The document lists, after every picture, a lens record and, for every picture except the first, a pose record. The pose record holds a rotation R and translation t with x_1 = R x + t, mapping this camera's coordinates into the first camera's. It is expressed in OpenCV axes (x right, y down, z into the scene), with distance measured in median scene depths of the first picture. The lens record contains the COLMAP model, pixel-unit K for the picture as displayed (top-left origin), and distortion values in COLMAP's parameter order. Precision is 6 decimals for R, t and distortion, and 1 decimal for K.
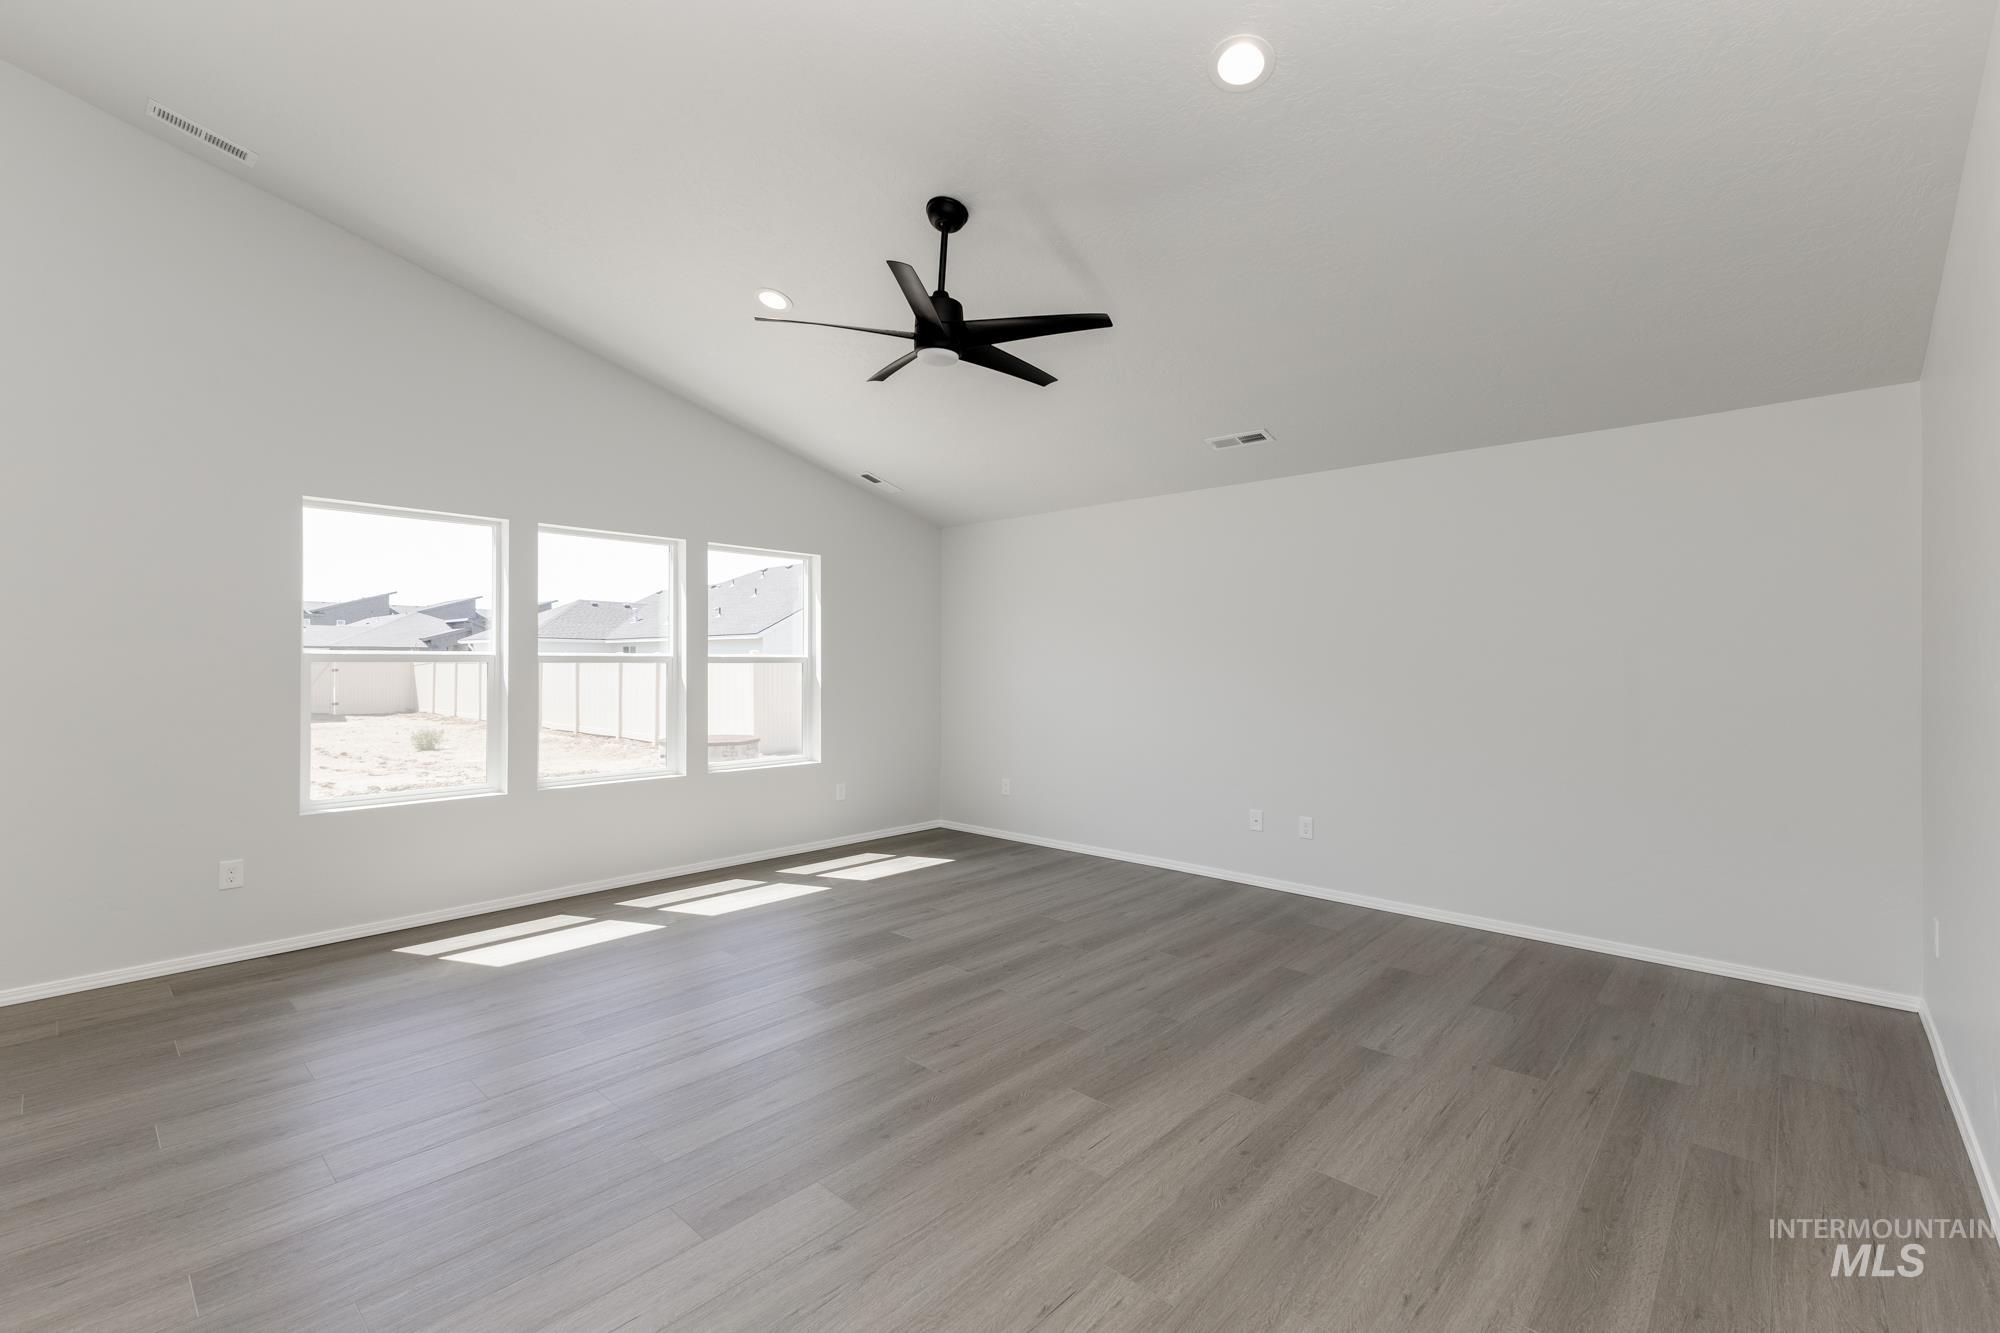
lens RADIAL K [[861.6, 0, 994.8], [0, 861.6, 661.6], [0, 0, 1]] dist [0.001675, 0.000108]
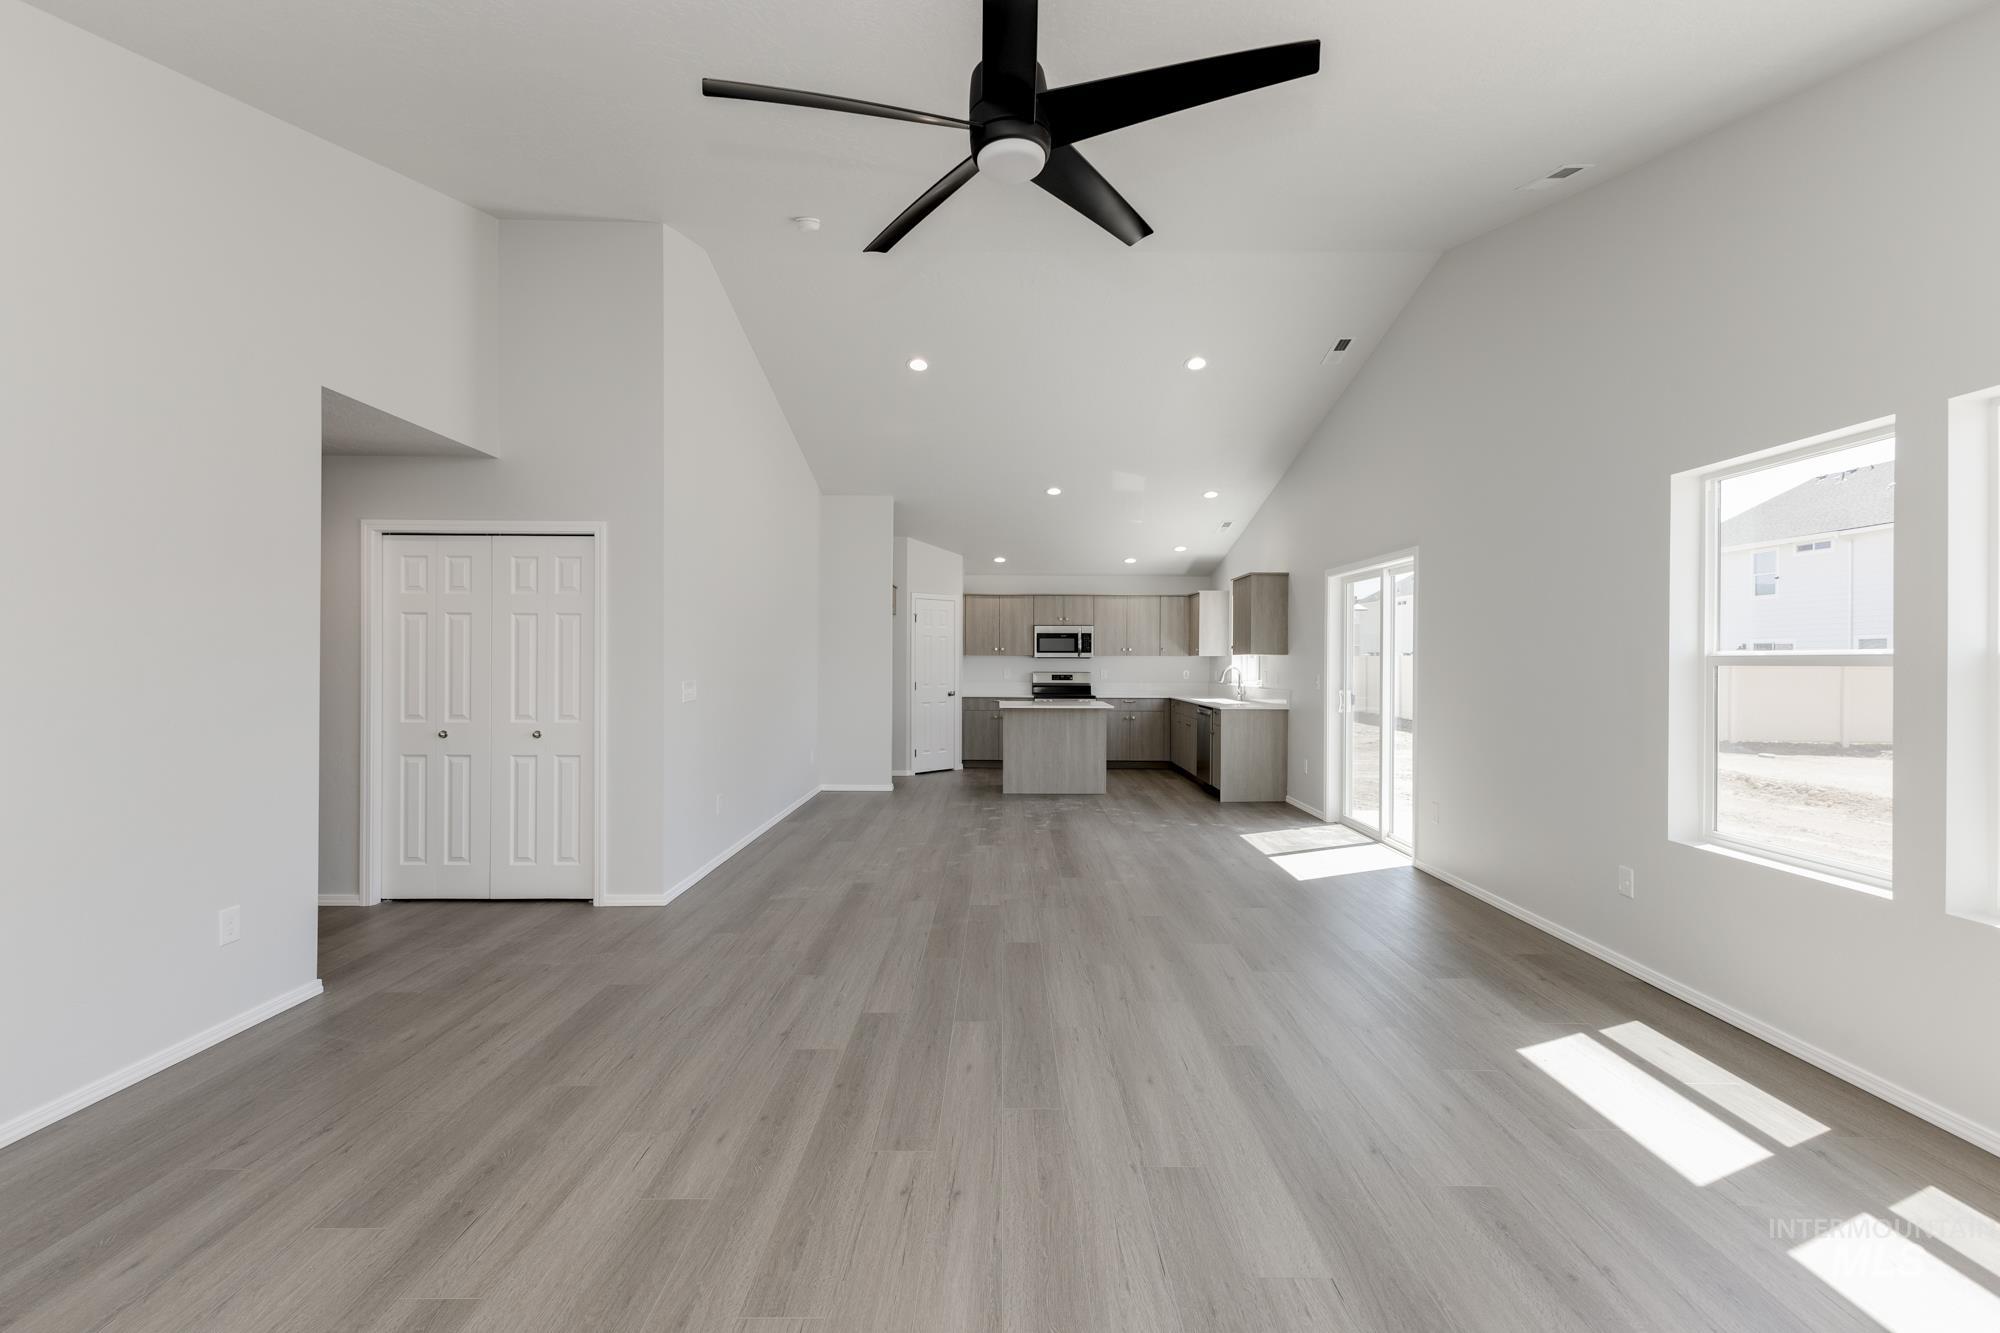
lens RADIAL K [[861.6, 0, 993.9], [0, 861.6, 663.1], [0, 0, 1]] dist [0.001675, 0.000108]
pose [[-0.740317, -0.003424, -0.672250, 0.449088], [-0.008196, 0.999959, 0.003934, 0.002638], [0.672208, 0.008422, -0.740314, 1.848162]]
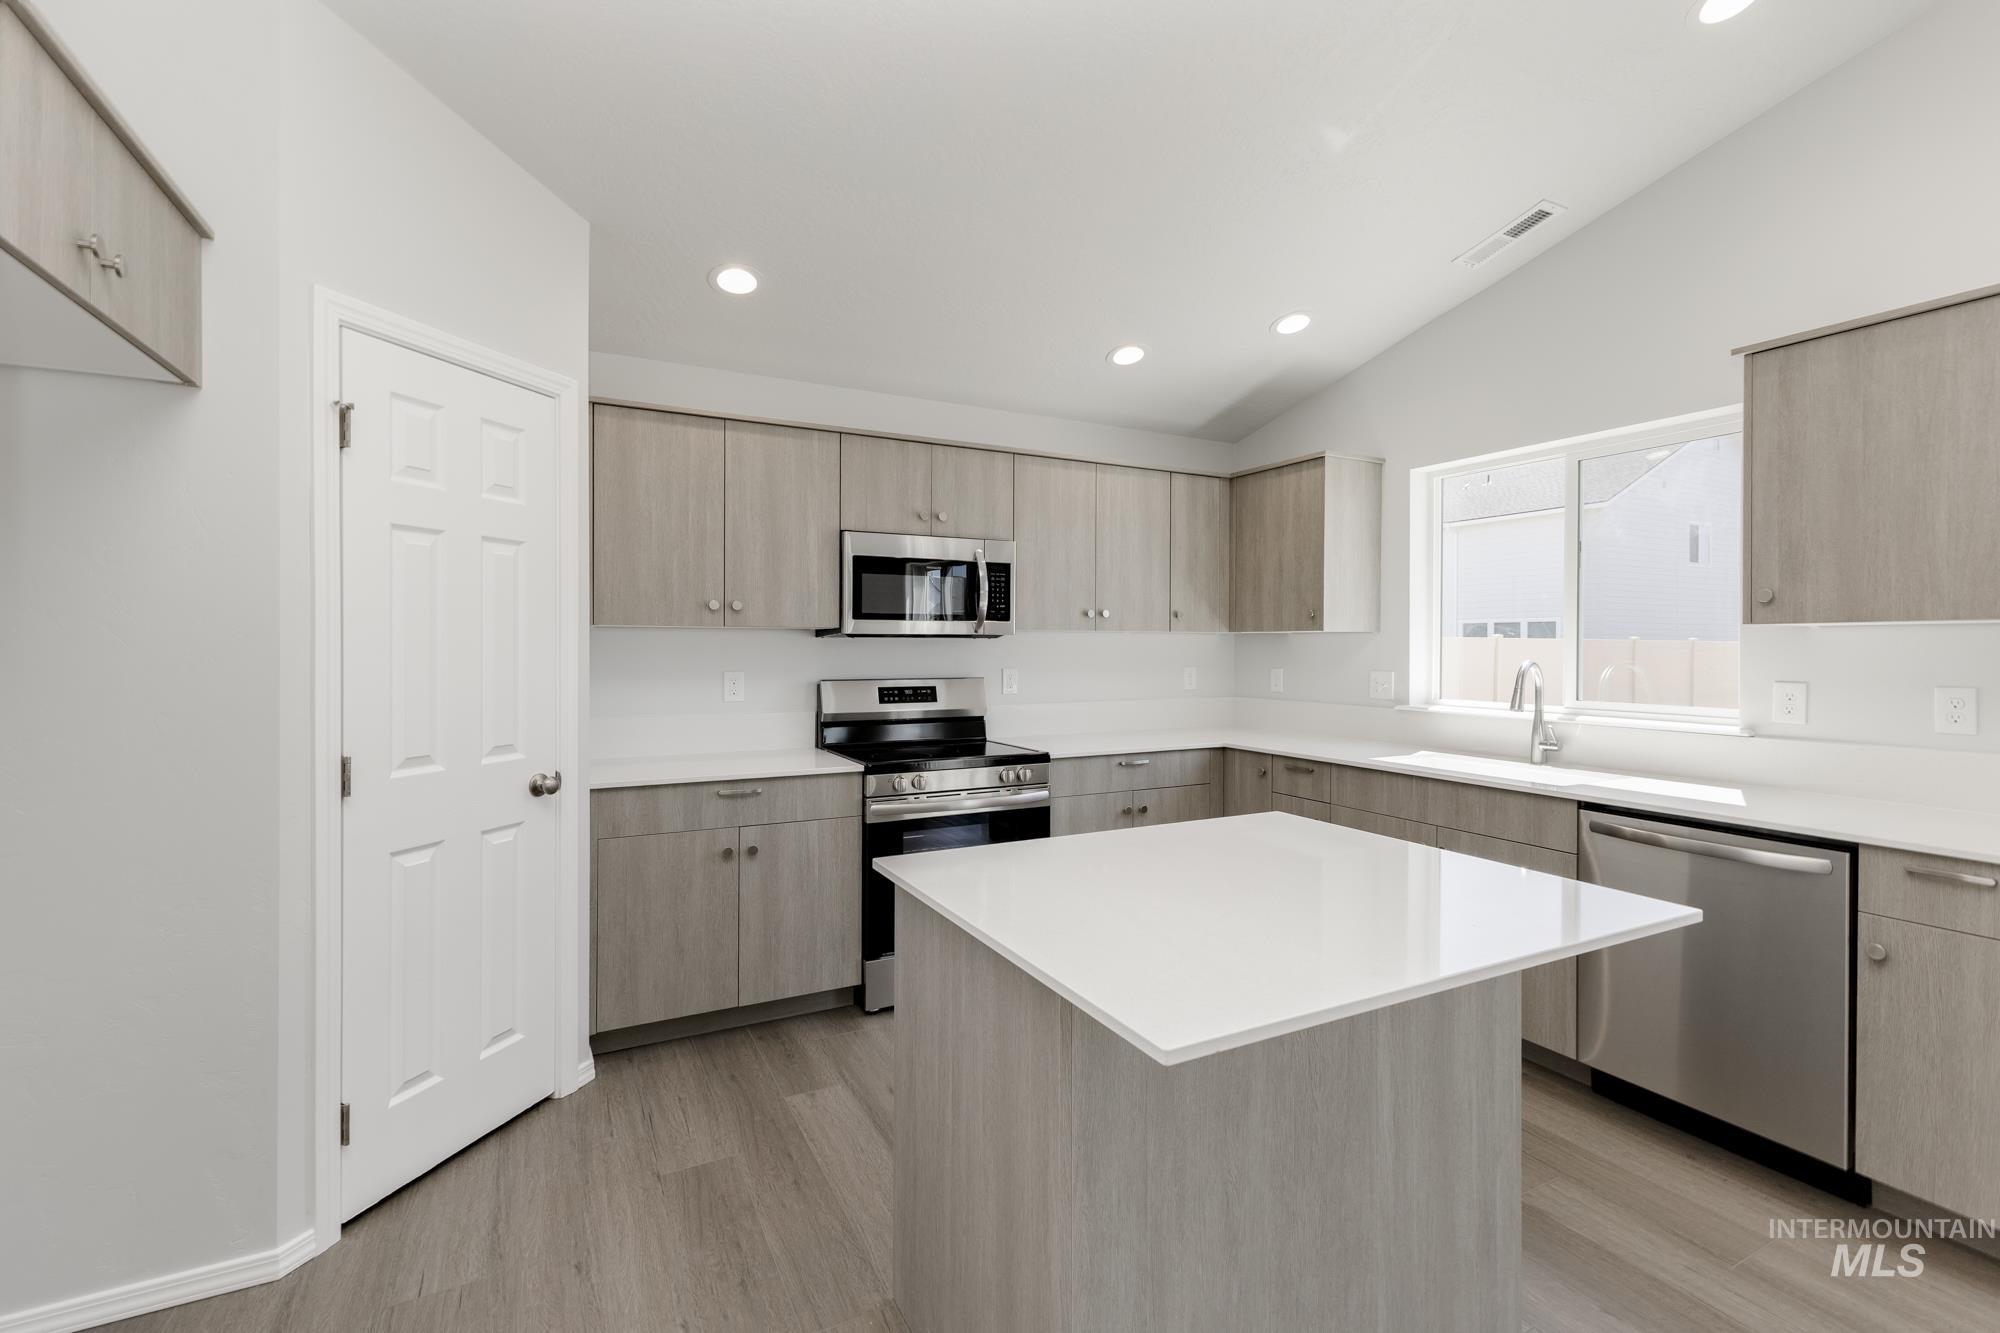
lens RADIAL K [[861.6, 0, 1005.1], [0, 861.6, 649.9], [0, 0, 1]] dist [0.001675, 0.000108]
pose [[-0.354677, 0.002596, -0.934985, 0.183333], [-0.005562, 0.999973, 0.004886, 0.002961], [0.934972, 0.006934, -0.354653, 1.518226]]
